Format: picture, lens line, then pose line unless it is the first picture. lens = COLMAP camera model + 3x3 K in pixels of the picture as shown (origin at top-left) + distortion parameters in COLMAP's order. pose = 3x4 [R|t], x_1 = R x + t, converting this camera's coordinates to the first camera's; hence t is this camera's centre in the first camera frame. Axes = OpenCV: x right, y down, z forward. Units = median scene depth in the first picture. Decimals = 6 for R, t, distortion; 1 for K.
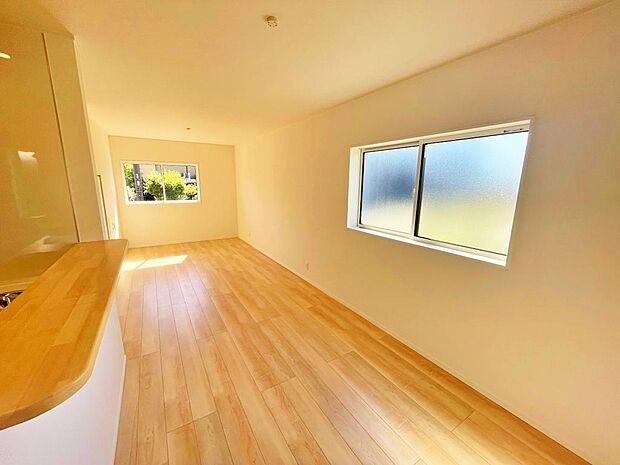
lens RADIAL K [[253.2, 0, 310.0], [0, 253.2, 232.5], [0, 0, 1]] dist [-0.001330, -0.000323]
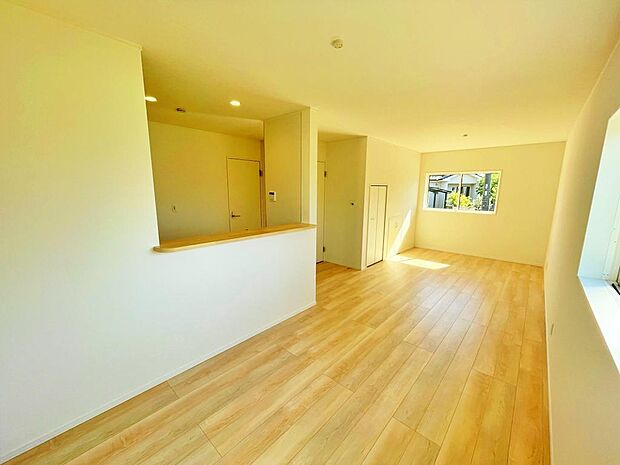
lens RADIAL K [[253.2, 0, 310.0], [0, 253.2, 232.5], [0, 0, 1]] dist [-0.001330, -0.000323]
pose [[0.275876, 0.153779, -0.948812, 0.461198], [-0.193376, 0.975816, 0.101930, -0.050043], [0.941540, 0.155357, 0.298942, 0.312072]]
